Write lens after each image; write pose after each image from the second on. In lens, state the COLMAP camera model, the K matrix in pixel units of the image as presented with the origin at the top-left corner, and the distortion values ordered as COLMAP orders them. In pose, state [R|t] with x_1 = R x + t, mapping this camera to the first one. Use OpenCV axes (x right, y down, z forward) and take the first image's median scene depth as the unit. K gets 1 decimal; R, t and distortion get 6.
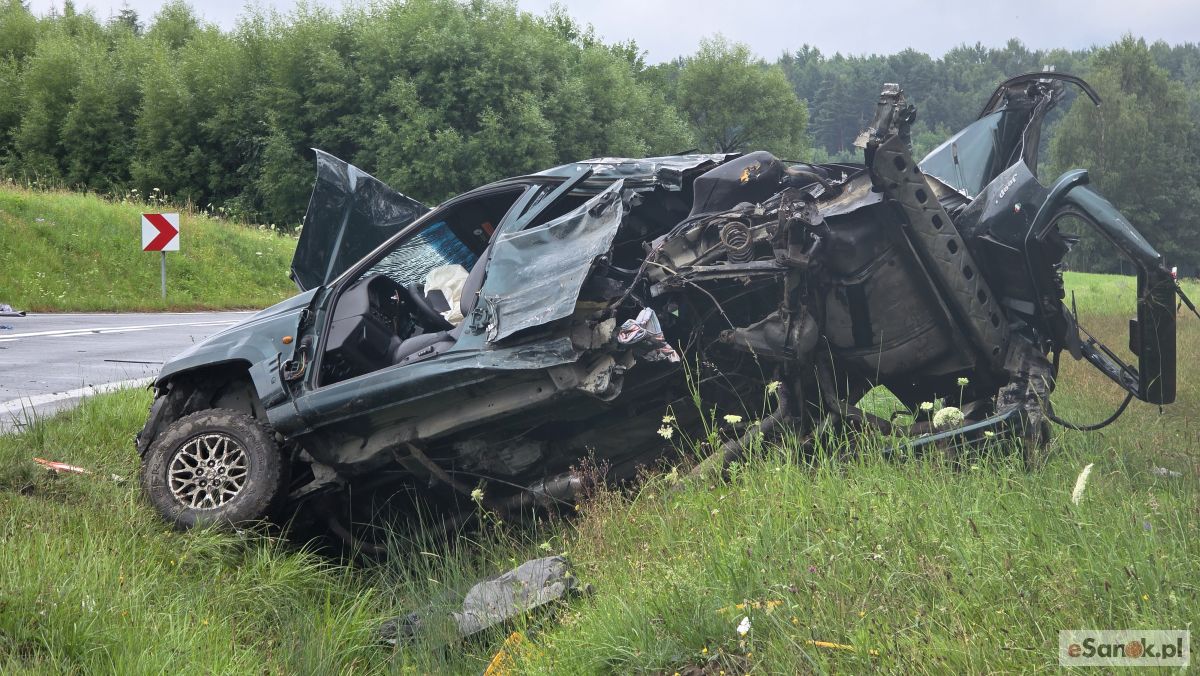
lens RADIAL K [[4225.3, 0, 584.0], [0, 4225.3, 312.8], [0, 0, 1]] dist [0.547243, 0.000000]
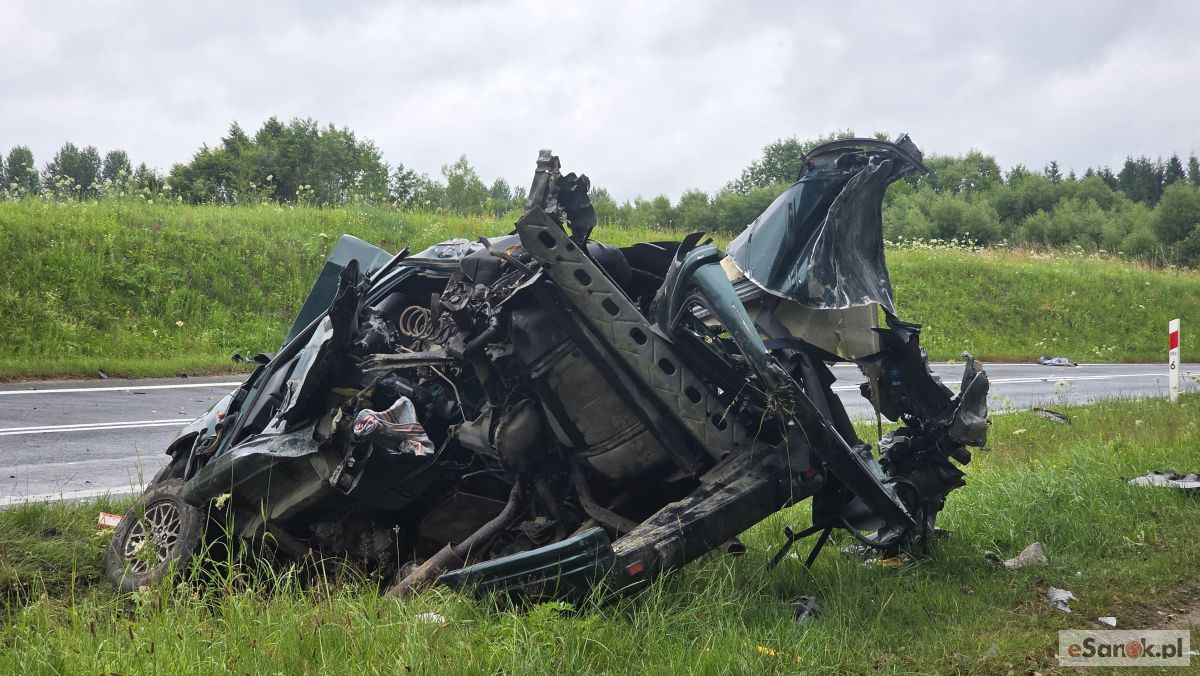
lens RADIAL K [[2442.0, 0, 599.7], [0, 2442.0, 337.5], [0, 0, 1]] dist [-0.287248, 0.000000]
pose [[0.873716, 0.014086, -0.486232, 0.317941], [-0.016420, 0.999865, -0.000540, -0.014816], [0.486159, 0.008456, 0.873830, 0.555960]]
